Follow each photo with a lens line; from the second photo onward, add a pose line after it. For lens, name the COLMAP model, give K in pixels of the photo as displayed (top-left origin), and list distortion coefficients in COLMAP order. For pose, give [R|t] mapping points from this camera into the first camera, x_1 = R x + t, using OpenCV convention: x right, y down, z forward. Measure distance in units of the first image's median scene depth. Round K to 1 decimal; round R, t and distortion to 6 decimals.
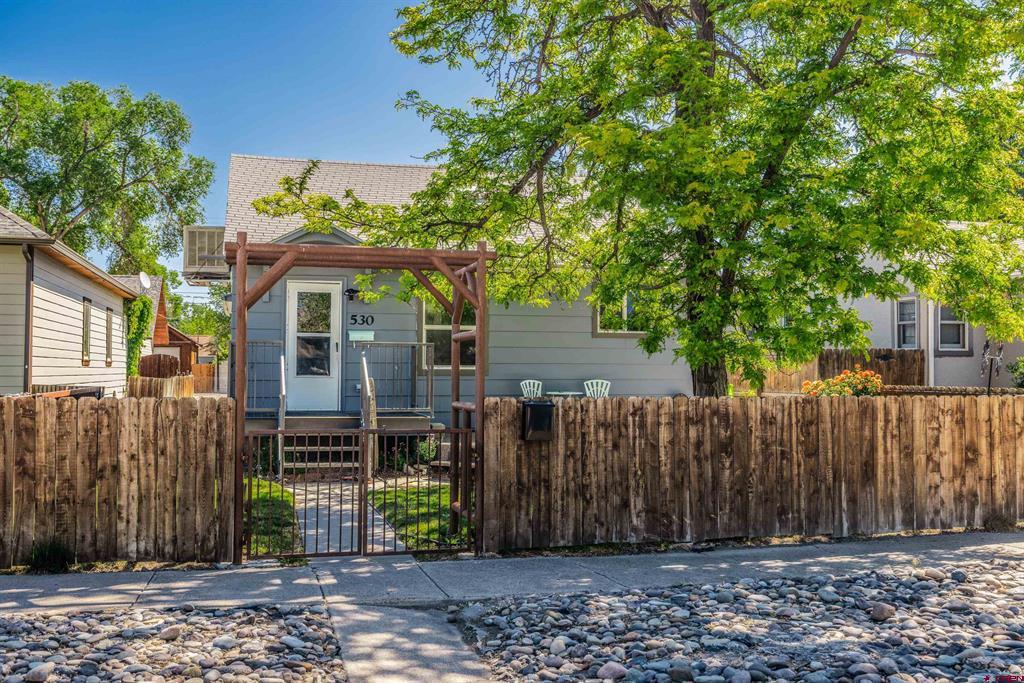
lens RADIAL K [[1000.2, 0, 512.5], [0, 1000.2, 336.8], [0, 0, 1]] dist [-0.004337, 0.000000]
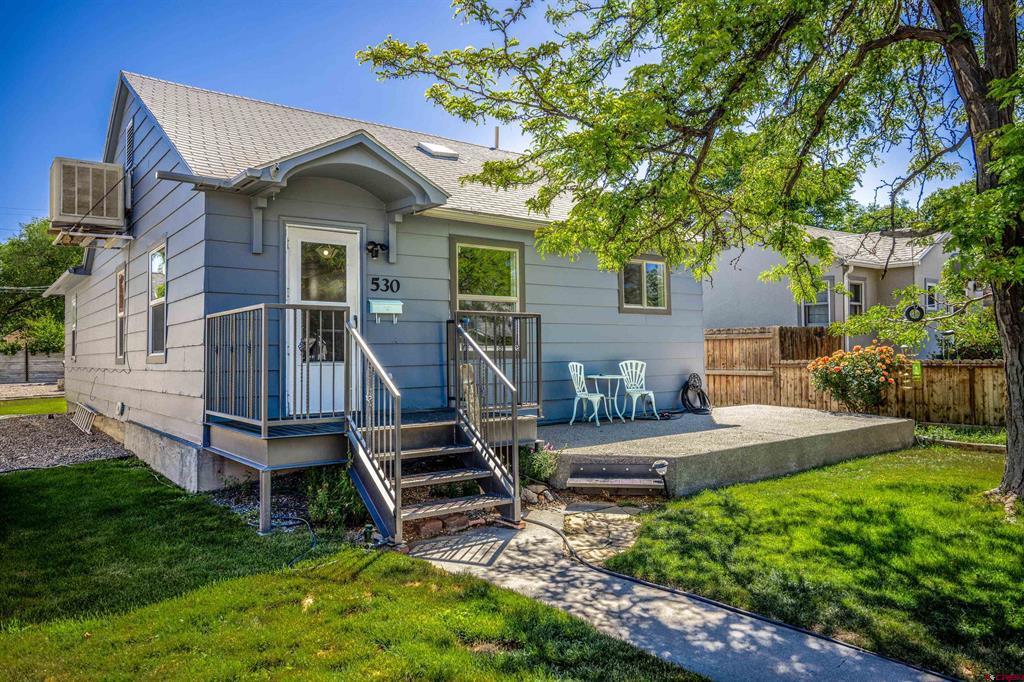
lens RADIAL K [[699.9, 0, 512.2], [0, 699.9, 336.4], [0, 0, 1]] dist [0.010361, 0.001416]
pose [[0.923222, -0.009073, 0.384159, -0.255083], [0.006838, 0.999951, 0.007183, 0.017111], [-0.384205, -0.004004, 0.923239, 0.477041]]
